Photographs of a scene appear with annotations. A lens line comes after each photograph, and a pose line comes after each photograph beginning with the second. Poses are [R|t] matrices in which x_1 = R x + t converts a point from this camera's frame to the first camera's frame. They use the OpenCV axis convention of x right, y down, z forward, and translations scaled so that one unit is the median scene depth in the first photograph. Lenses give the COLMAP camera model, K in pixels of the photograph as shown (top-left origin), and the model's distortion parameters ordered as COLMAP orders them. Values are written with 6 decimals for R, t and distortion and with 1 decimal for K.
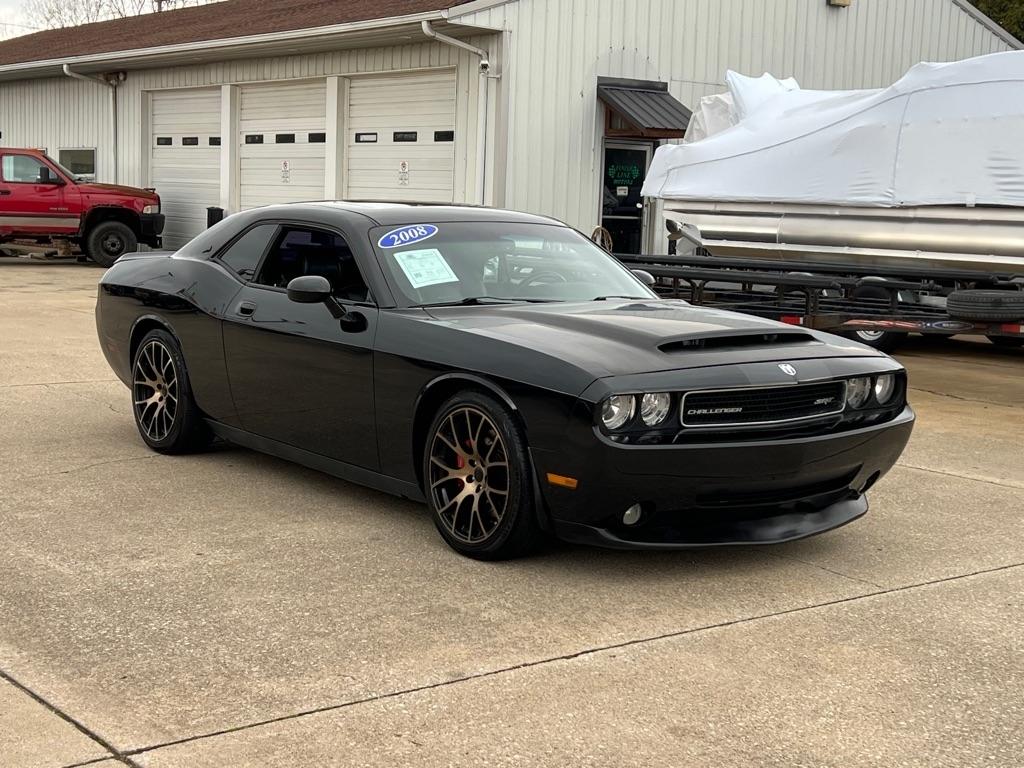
lens RADIAL K [[1537.0, 0, 489.6], [0, 1537.0, 383.7], [0, 0, 1]] dist [0.238143, -0.795391]
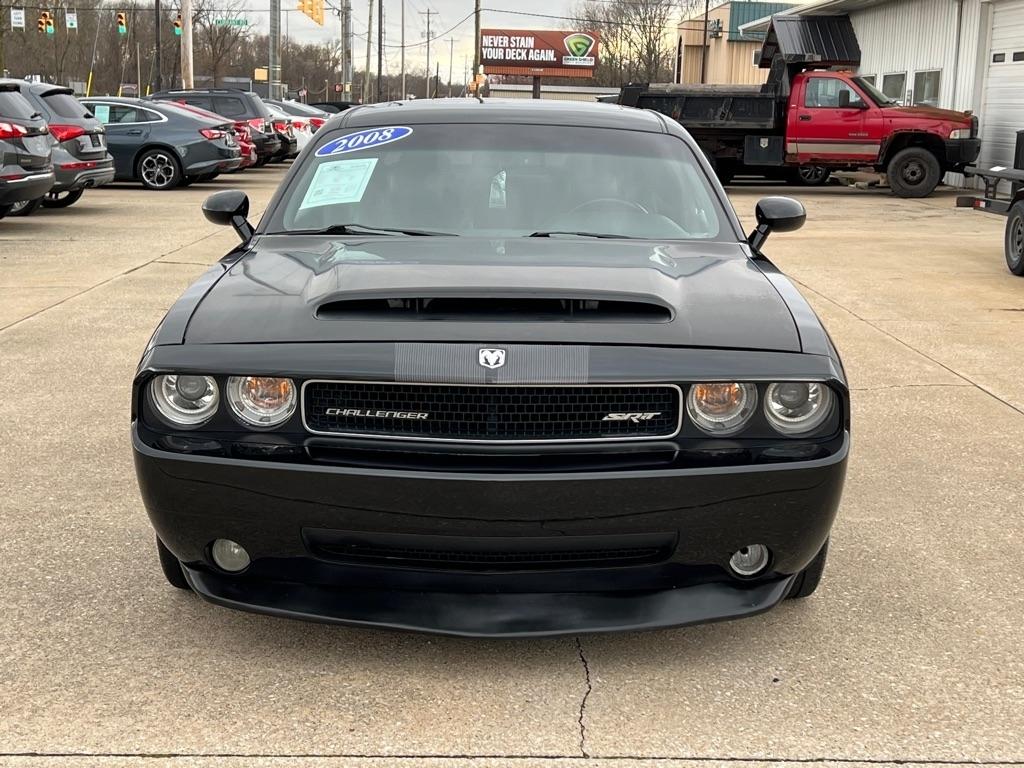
lens RADIAL K [[1541.6, 0, 522.2], [0, 1541.6, 382.6], [0, 0, 1]] dist [0.215876, -0.716178]
pose [[0.806298, 0.093495, -0.584074, 0.468818], [-0.069389, 0.995562, 0.063573, -0.032715], [0.587425, -0.010731, 0.809207, 0.438361]]
